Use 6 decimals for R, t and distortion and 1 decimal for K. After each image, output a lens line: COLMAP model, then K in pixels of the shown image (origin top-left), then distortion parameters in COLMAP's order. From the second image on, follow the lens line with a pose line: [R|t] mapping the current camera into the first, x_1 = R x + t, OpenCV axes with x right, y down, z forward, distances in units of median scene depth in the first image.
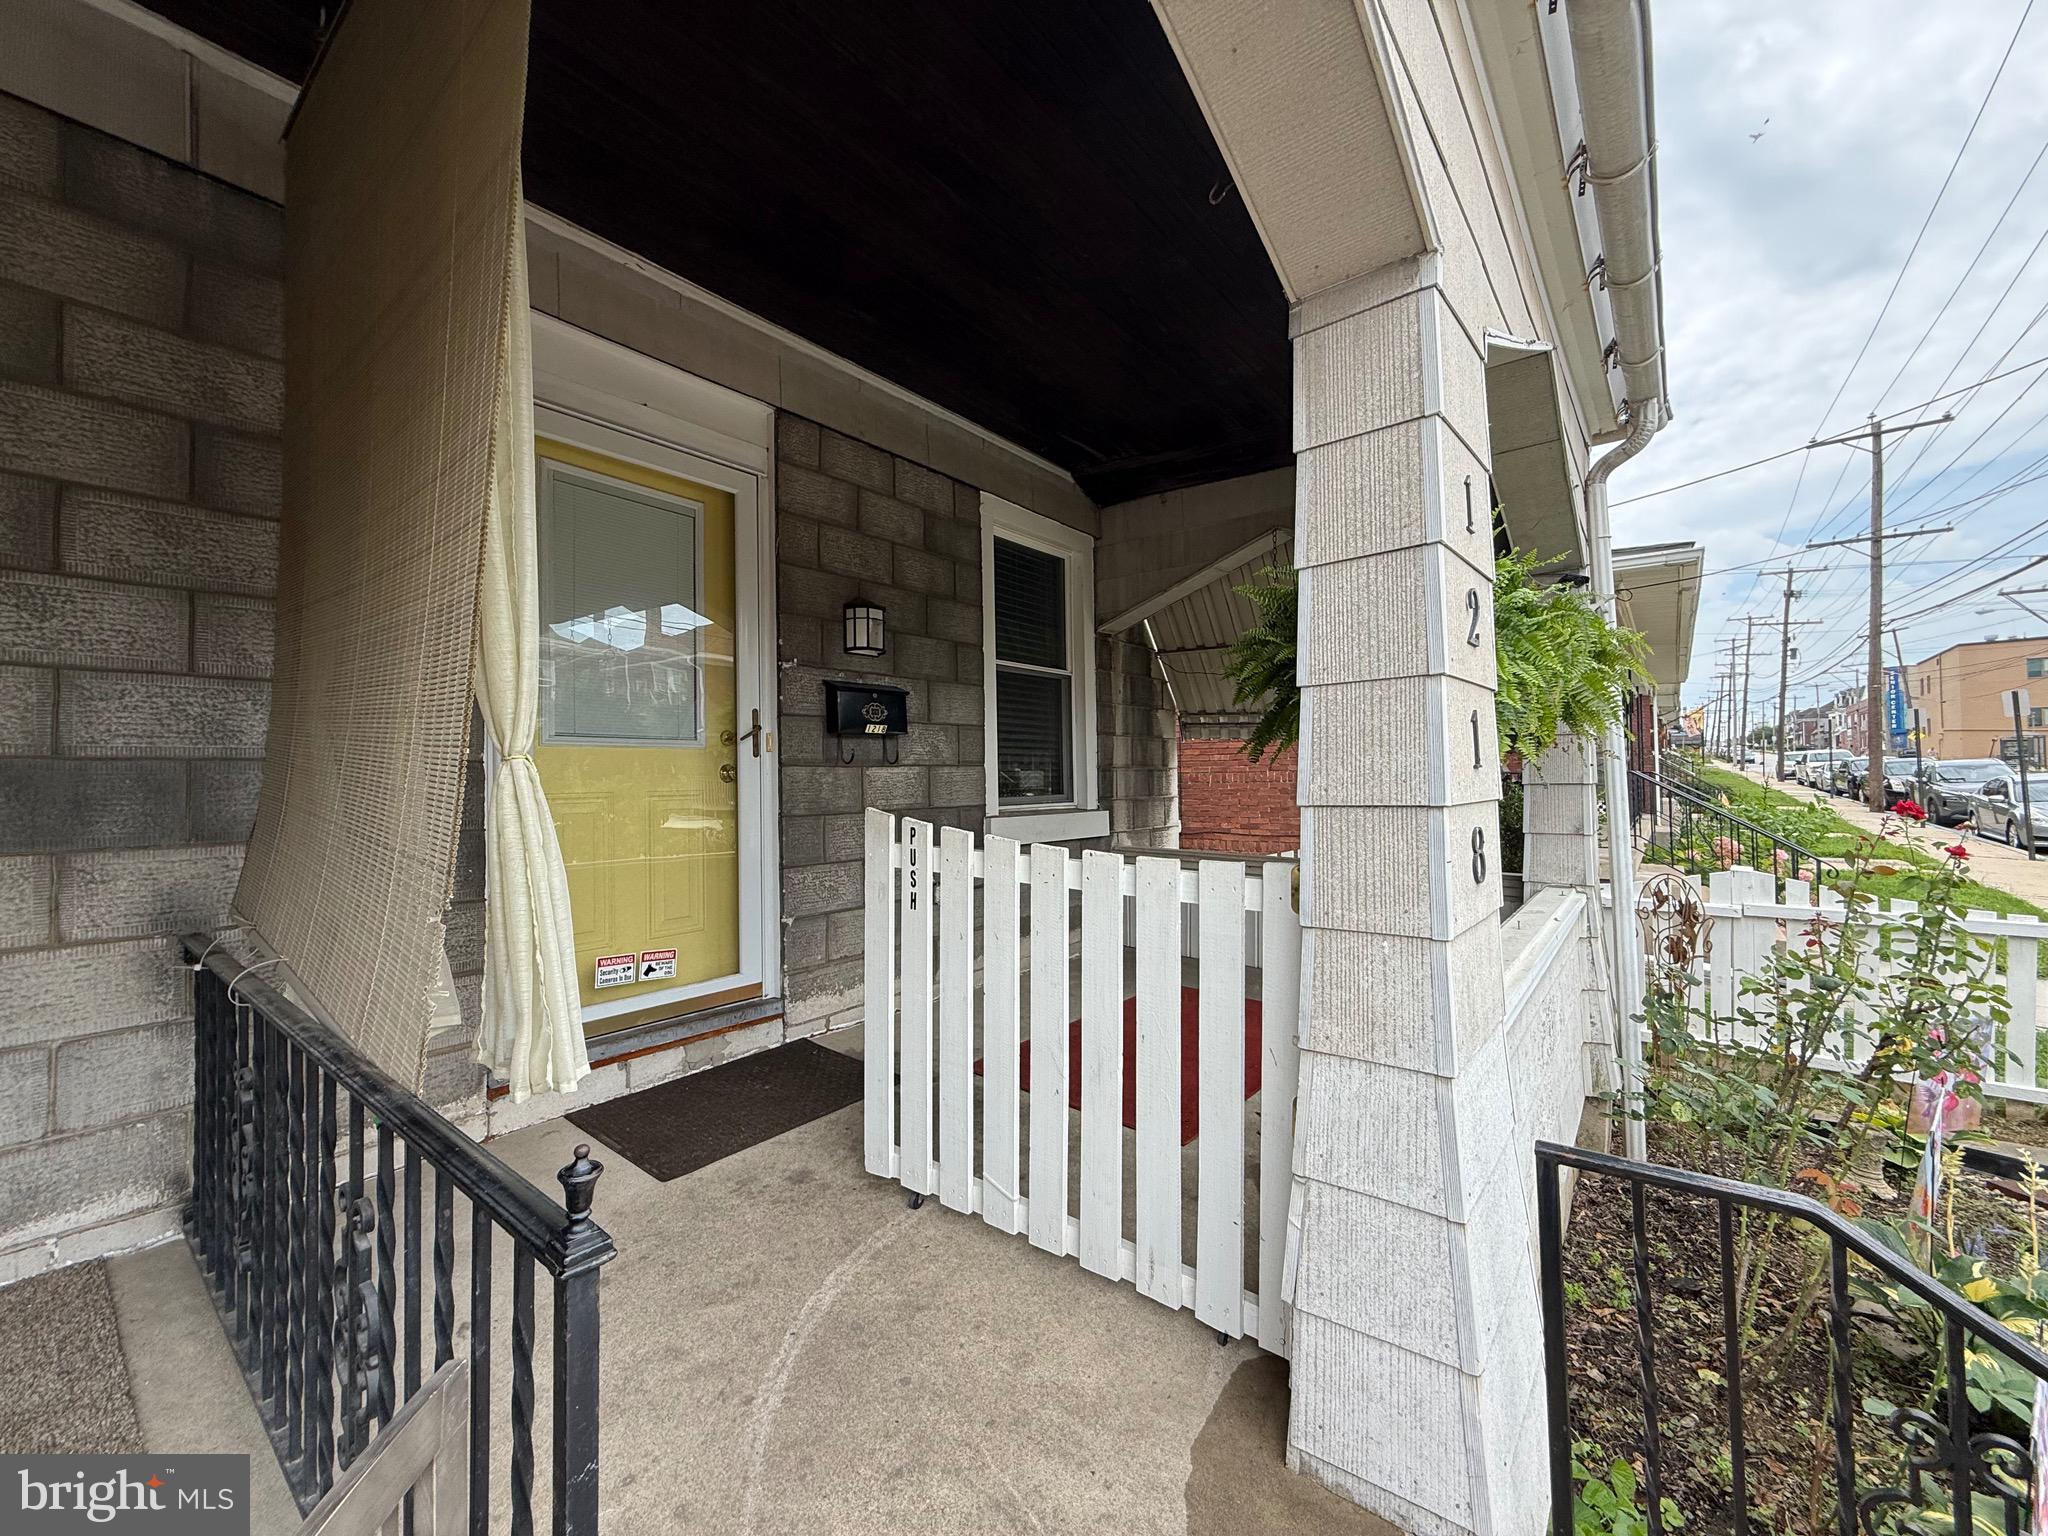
lens RADIAL K [[816.5, 0, 1019.2], [0, 816.5, 772.6], [0, 0, 1]] dist [0.001532, 0.000436]
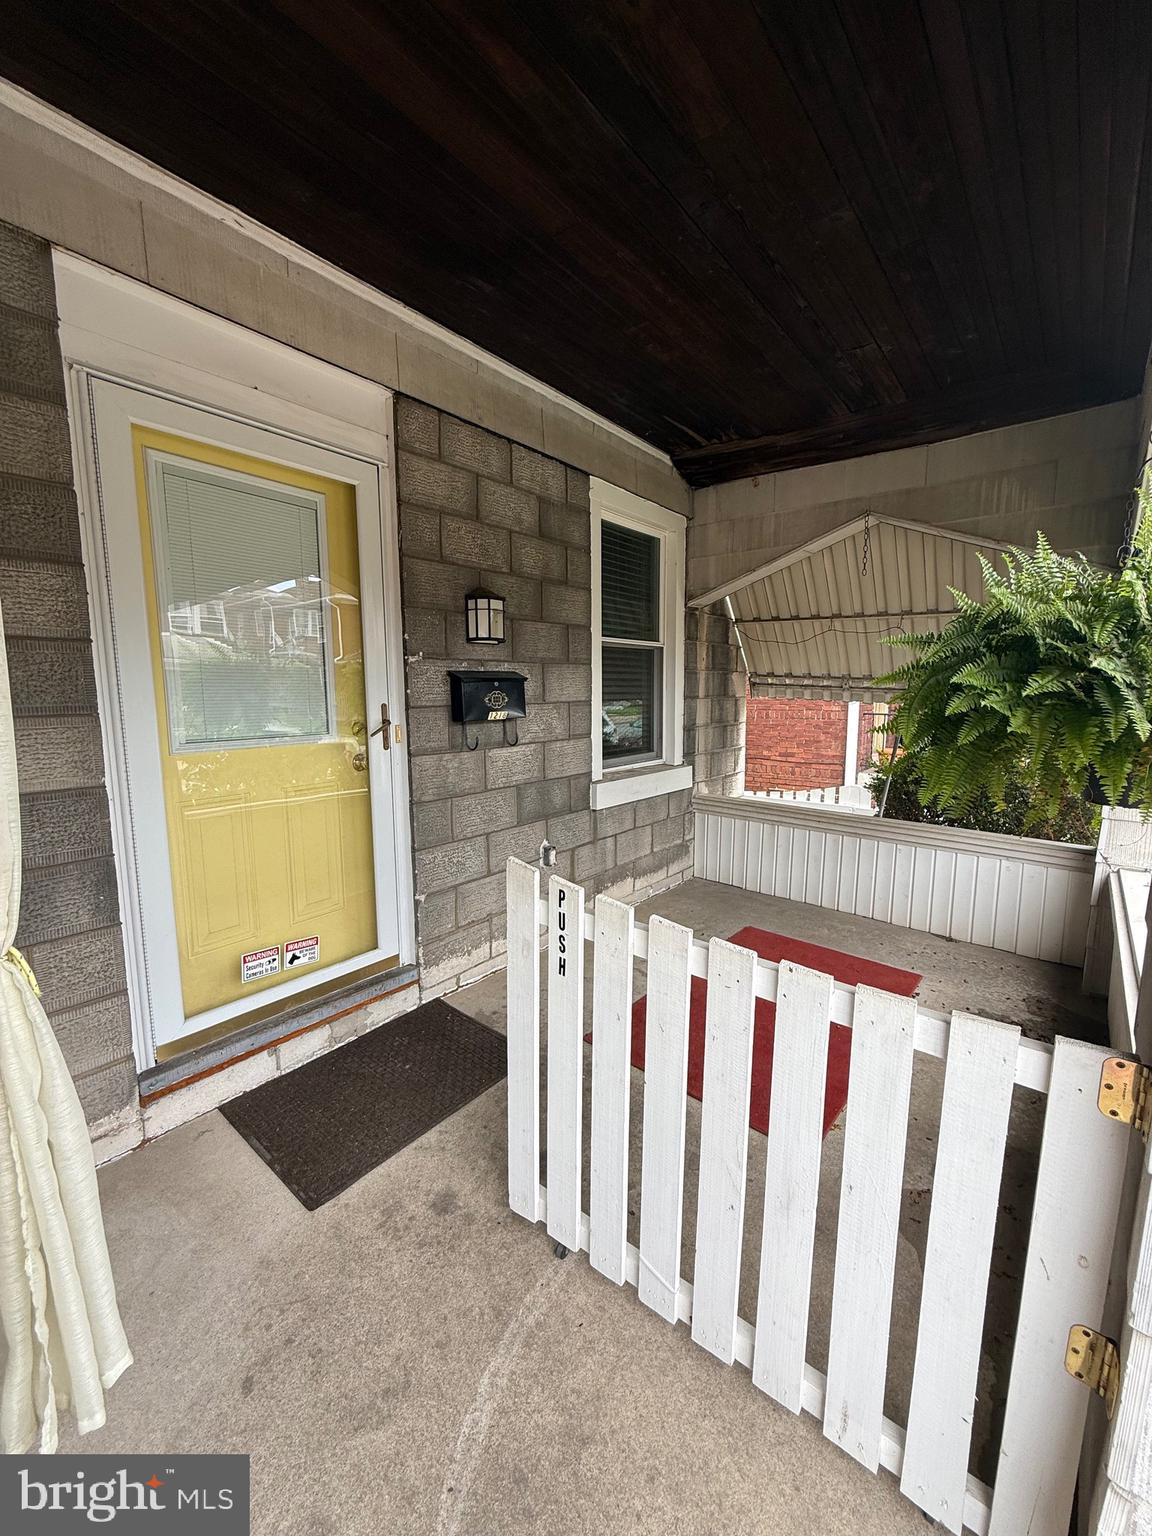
lens RADIAL K [[612.4, 0, 576.0], [0, 612.4, 768.0], [0, 0, 1]] dist [0.001532, 0.000436]
pose [[0.999895, 0.008704, -0.011563, -0.065314], [-0.007069, 0.990875, 0.134598, -0.096708], [0.012629, -0.134502, 0.990833, 0.208030]]
